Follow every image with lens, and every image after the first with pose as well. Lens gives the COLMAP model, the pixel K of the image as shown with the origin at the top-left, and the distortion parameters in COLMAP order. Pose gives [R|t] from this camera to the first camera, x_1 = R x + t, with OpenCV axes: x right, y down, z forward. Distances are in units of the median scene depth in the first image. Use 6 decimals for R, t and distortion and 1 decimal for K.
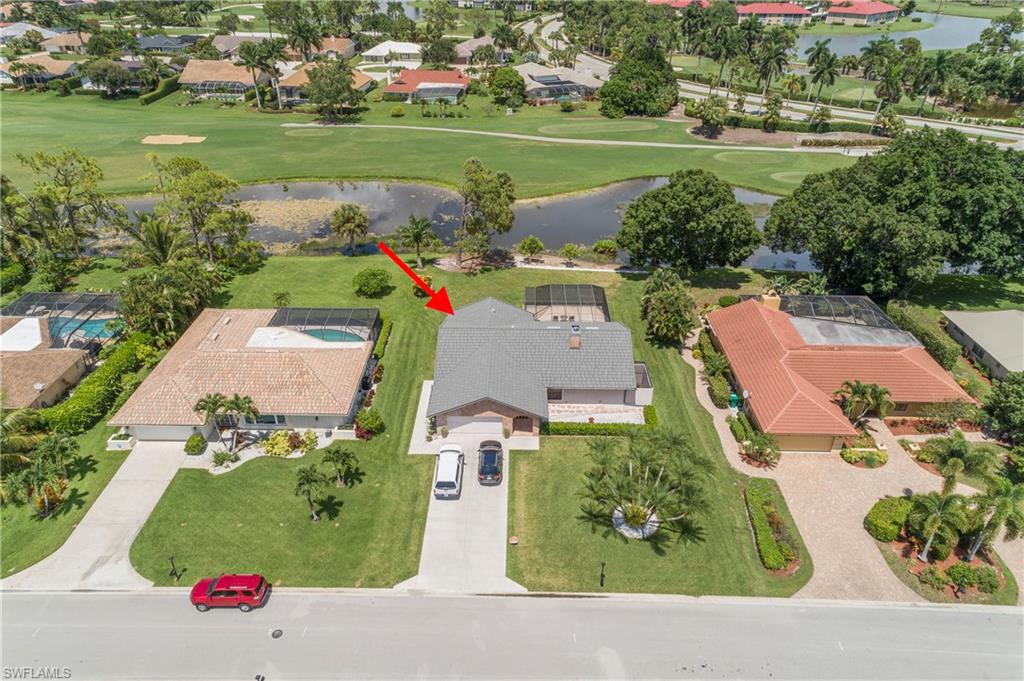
lens RADIAL K [[682.6, 0, 510.2], [0, 682.6, 342.4], [0, 0, 1]] dist [0.025155, 0.011054]
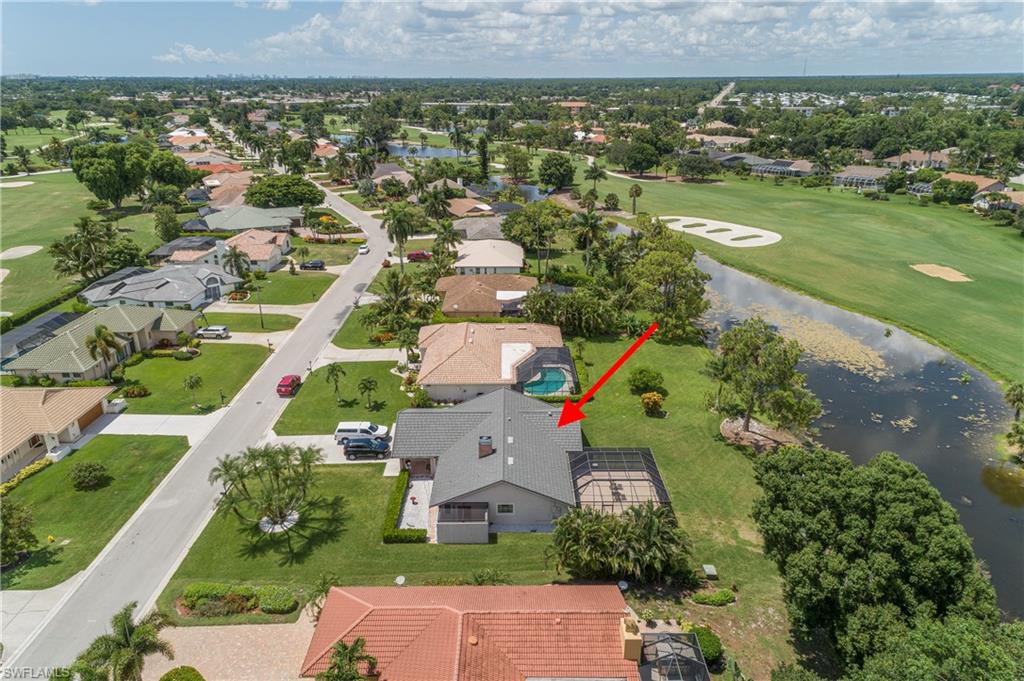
lens RADIAL K [[682.6, 0, 510.2], [0, 682.6, 342.4], [0, 0, 1]] dist [0.025155, 0.011054]
pose [[0.017271, 0.356326, -0.934202, 0.672674], [-0.512853, 0.805224, 0.297650, -0.308078], [0.858303, 0.473968, 0.196650, 0.547774]]
